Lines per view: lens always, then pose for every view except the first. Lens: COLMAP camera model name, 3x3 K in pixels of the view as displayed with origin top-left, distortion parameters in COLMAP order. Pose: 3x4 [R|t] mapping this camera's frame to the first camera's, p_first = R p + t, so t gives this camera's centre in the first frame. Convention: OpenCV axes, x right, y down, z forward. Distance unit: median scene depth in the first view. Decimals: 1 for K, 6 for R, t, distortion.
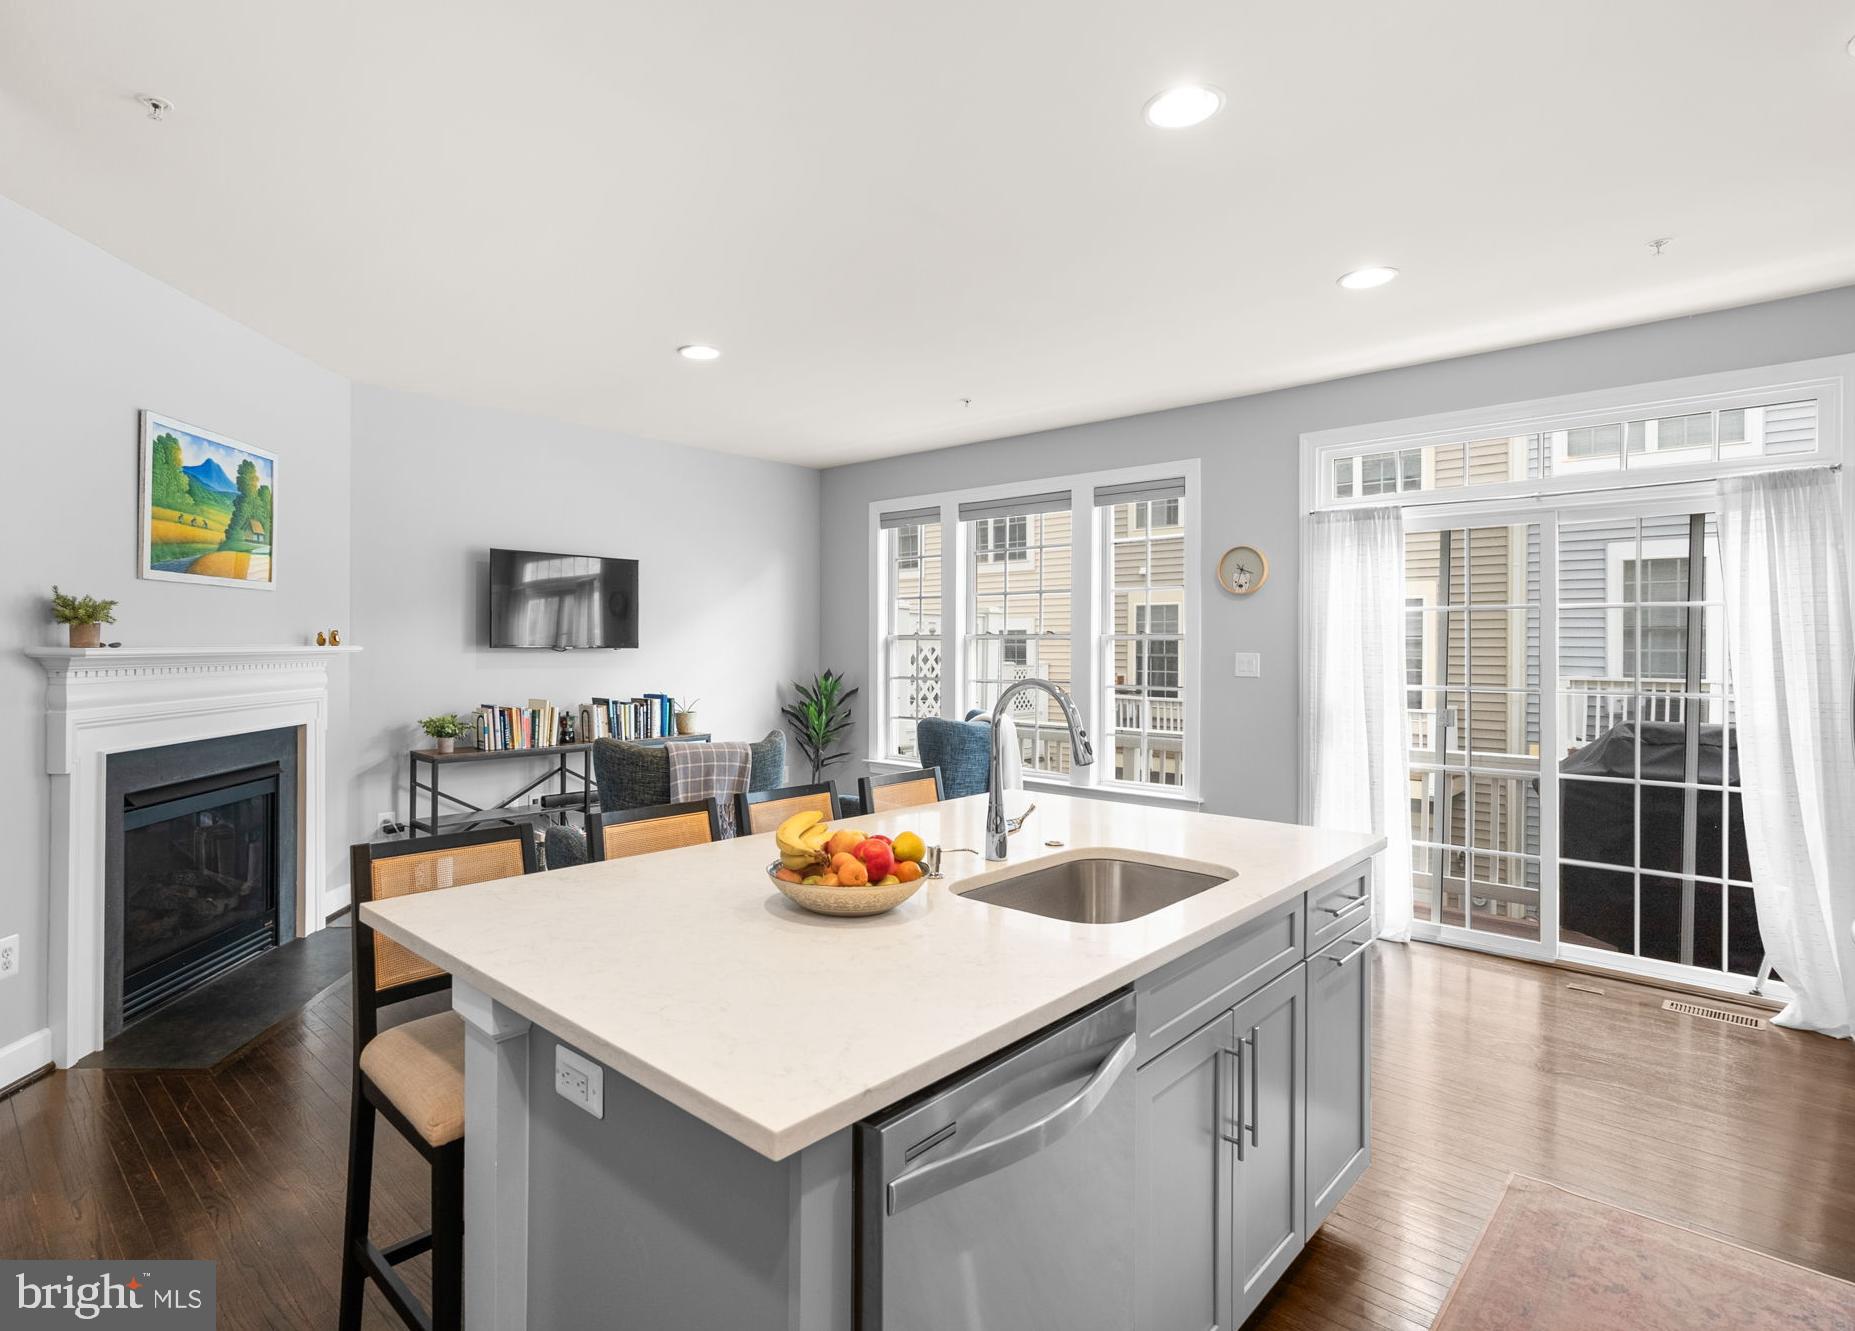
lens RADIAL K [[933.9, 0, 889.0], [0, 933.9, 648.5], [0, 0, 1]] dist [0.001871, -0.000200]
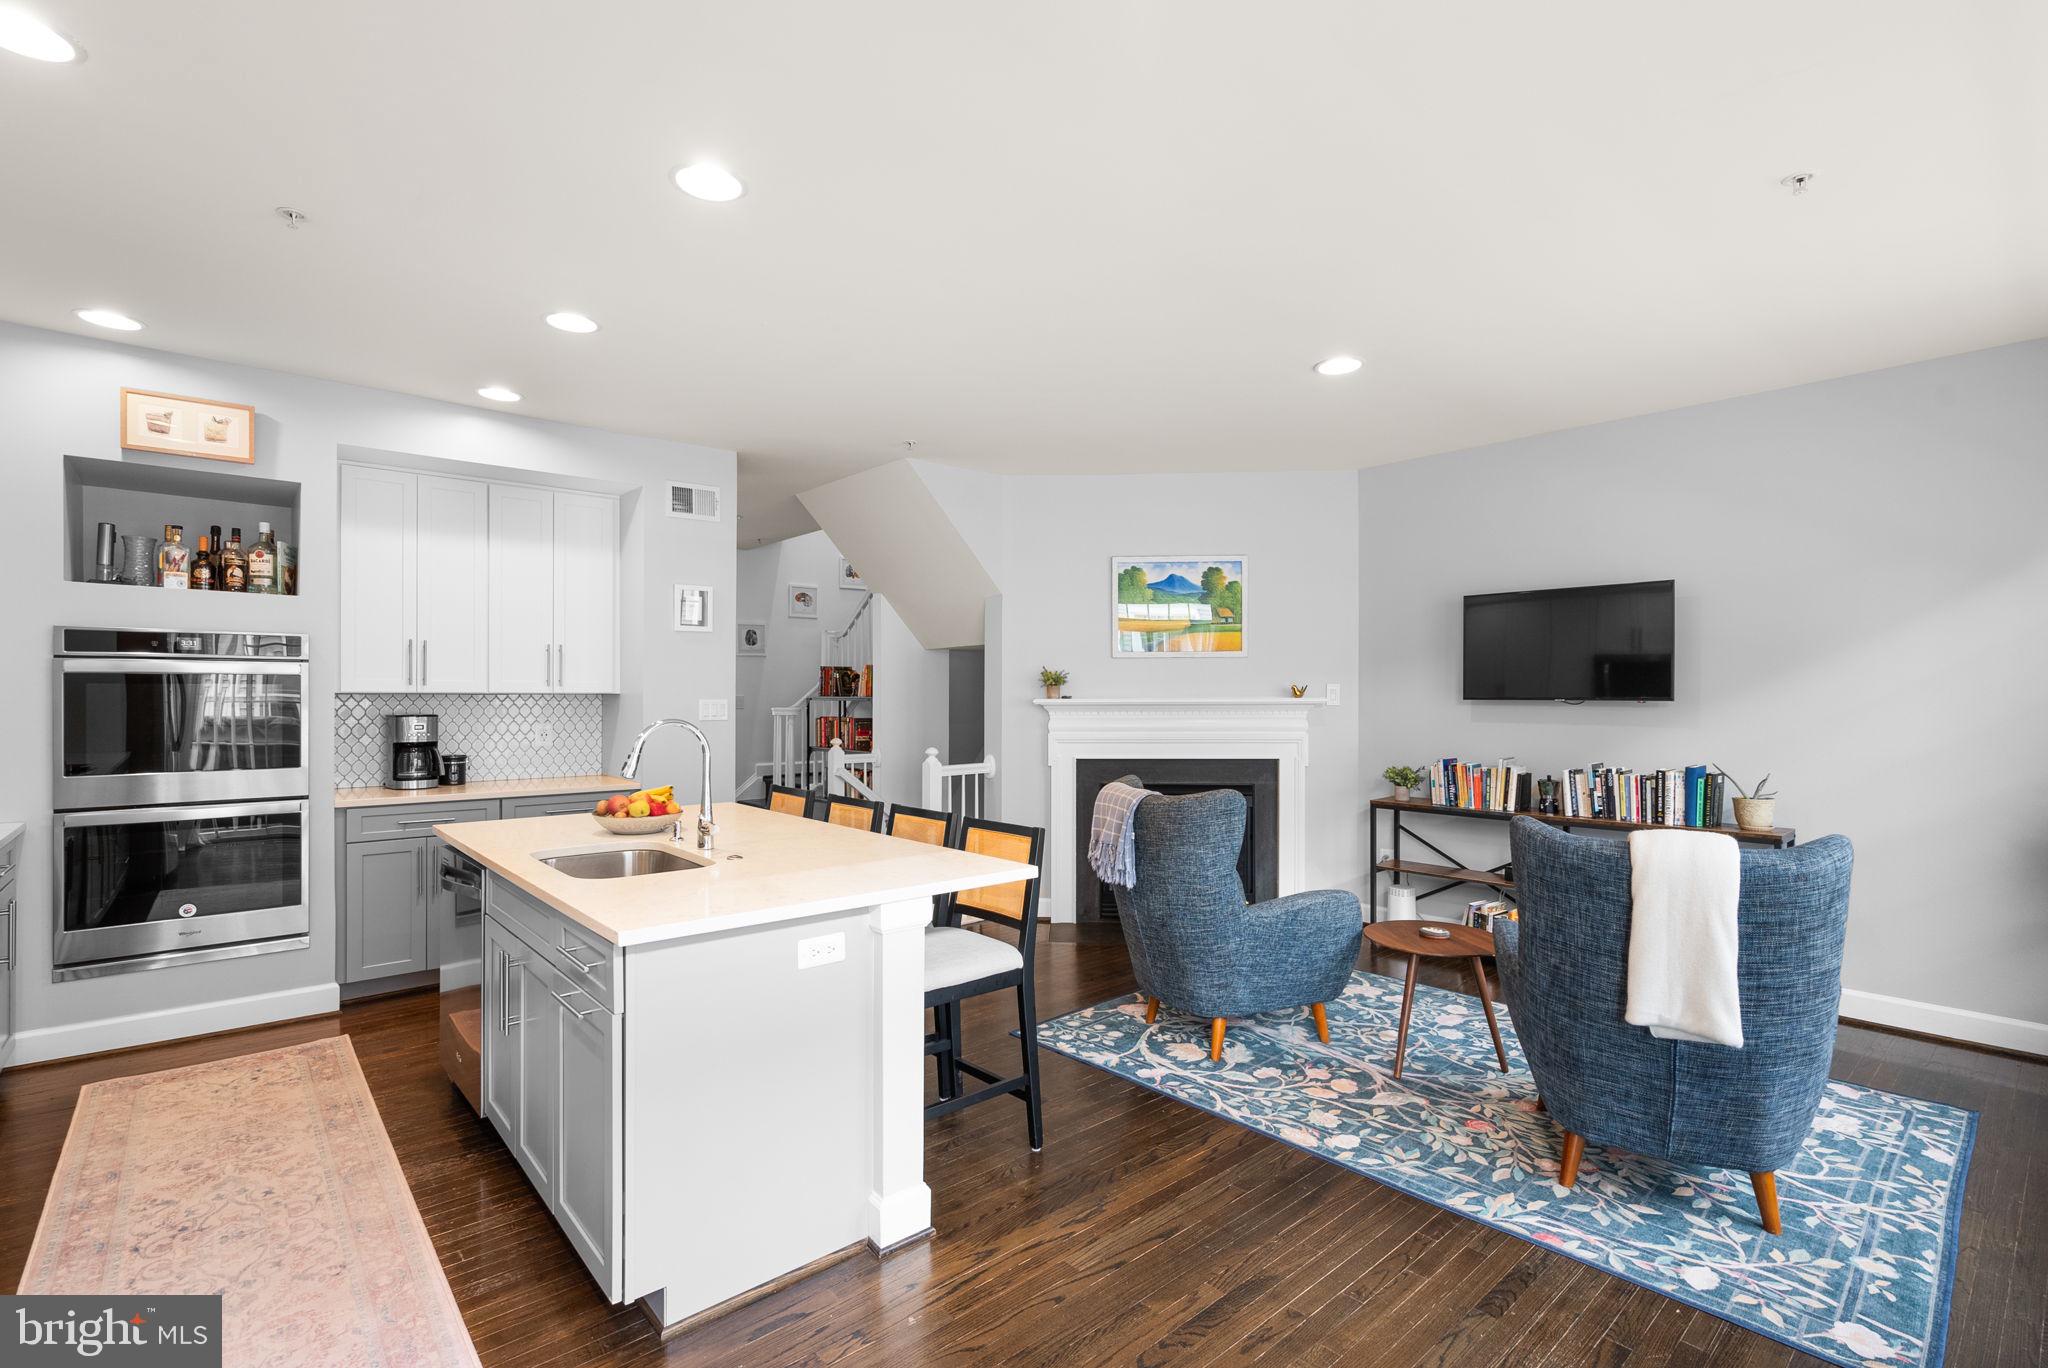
lens RADIAL K [[936.3, 0, 993.2], [0, 936.3, 687.5], [0, 0, 1]] dist [0.000345, 0.000232]
pose [[-0.112804, -0.011437, -0.993551, 0.731430], [-0.002874, 0.999933, -0.011184, -0.000881], [0.993613, 0.001594, -0.112830, 0.793663]]
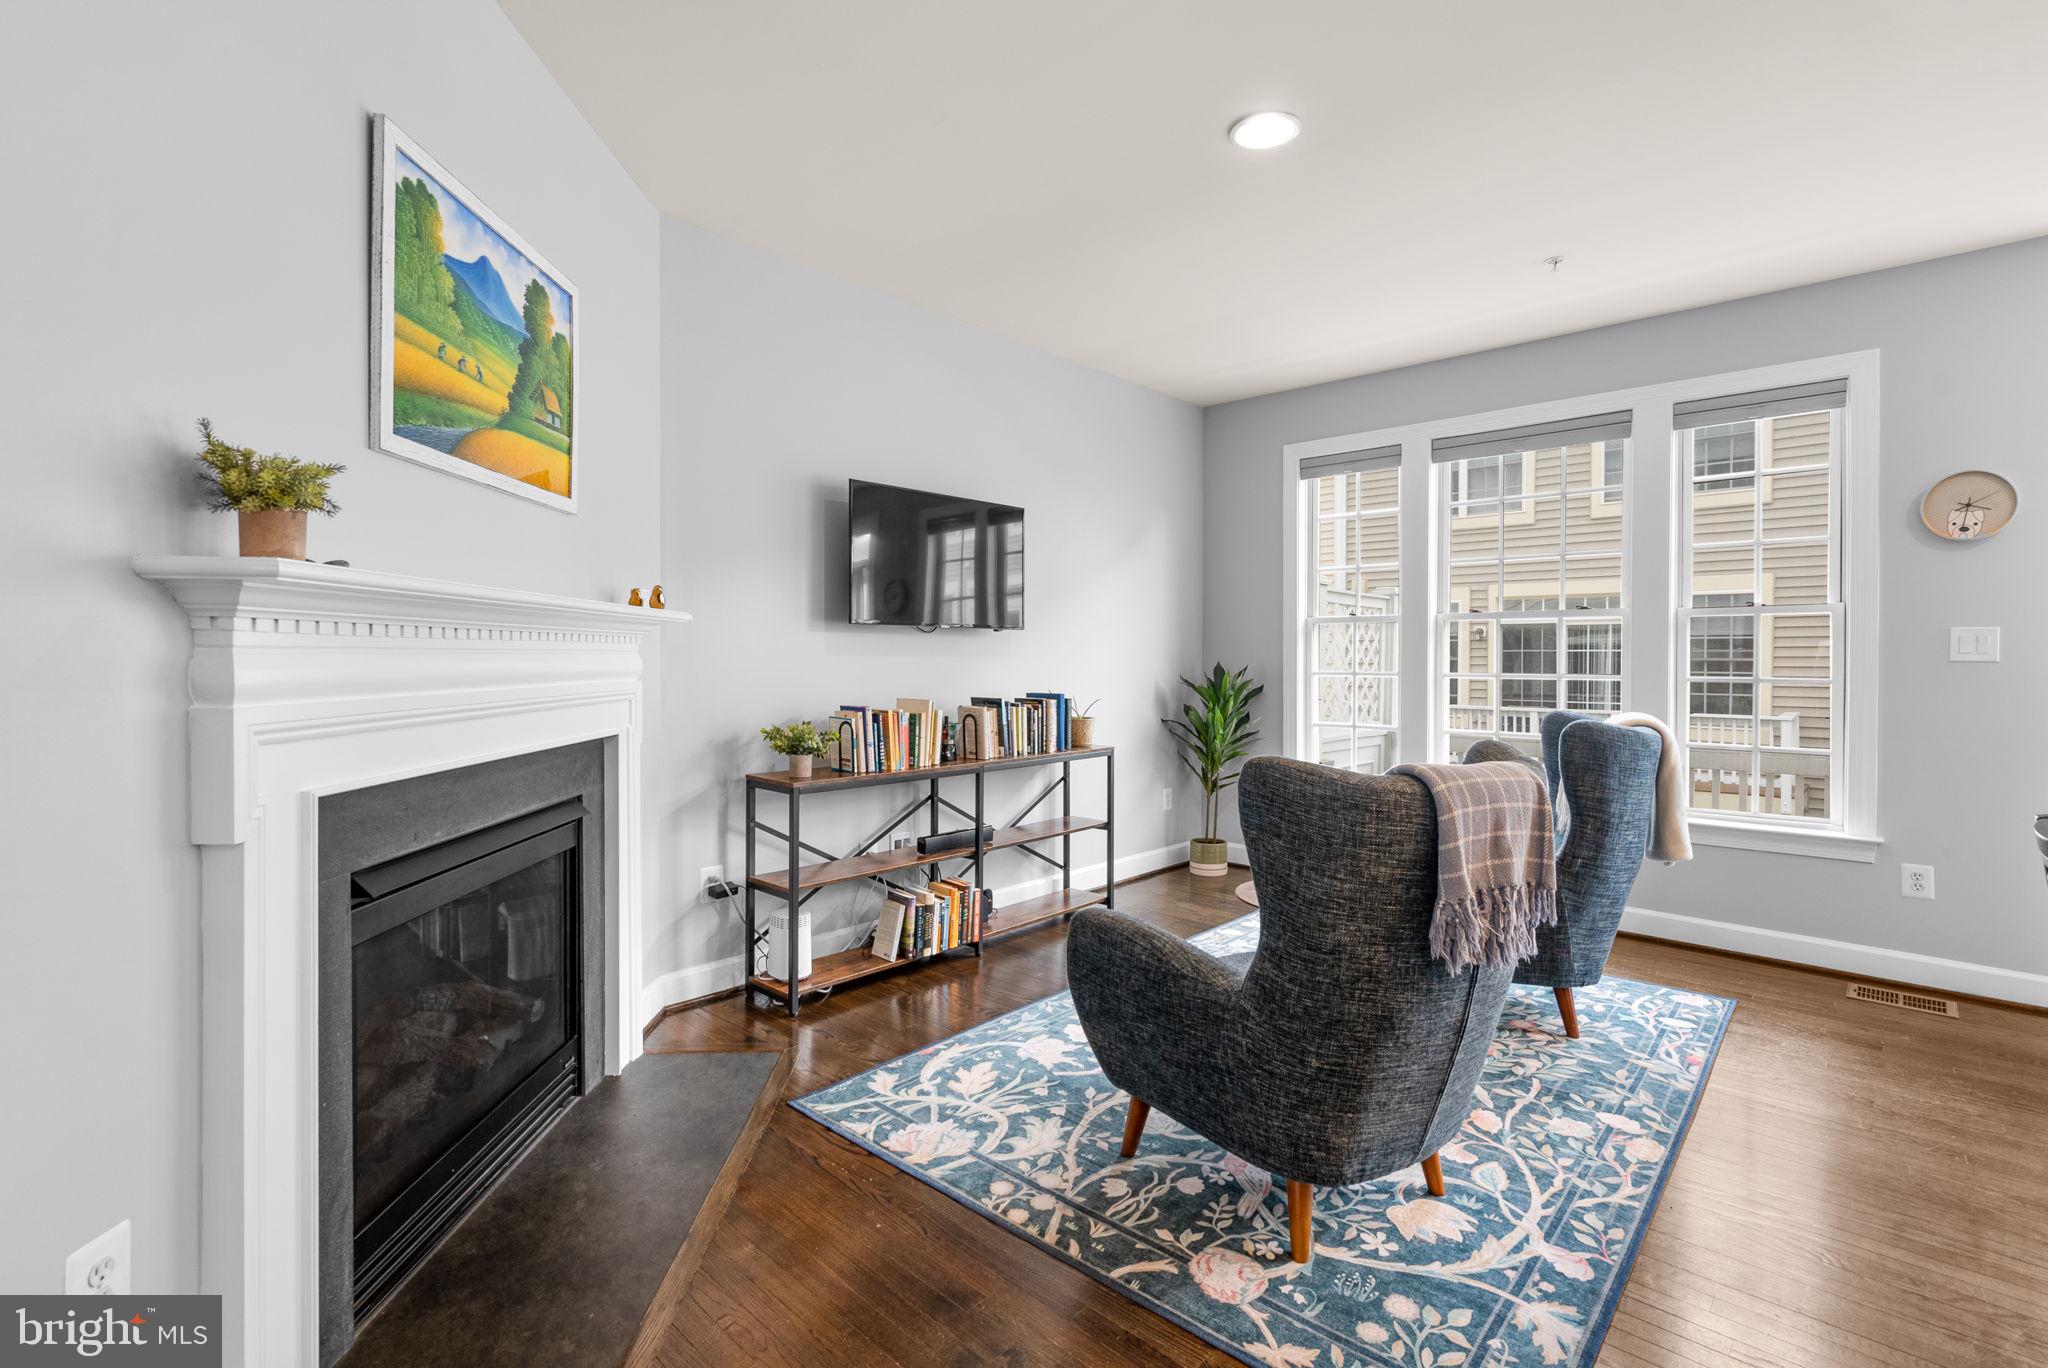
lens RADIAL K [[928.5, 0, 1067.1], [0, 928.5, 671.6], [0, 0, 1]] dist [-0.002518, 0.000150]
pose [[0.999854, -0.002176, 0.016928, -0.351346], [0.001980, 0.999931, 0.011565, 0.033817], [-0.016952, -0.011530, 0.999790, 0.395713]]
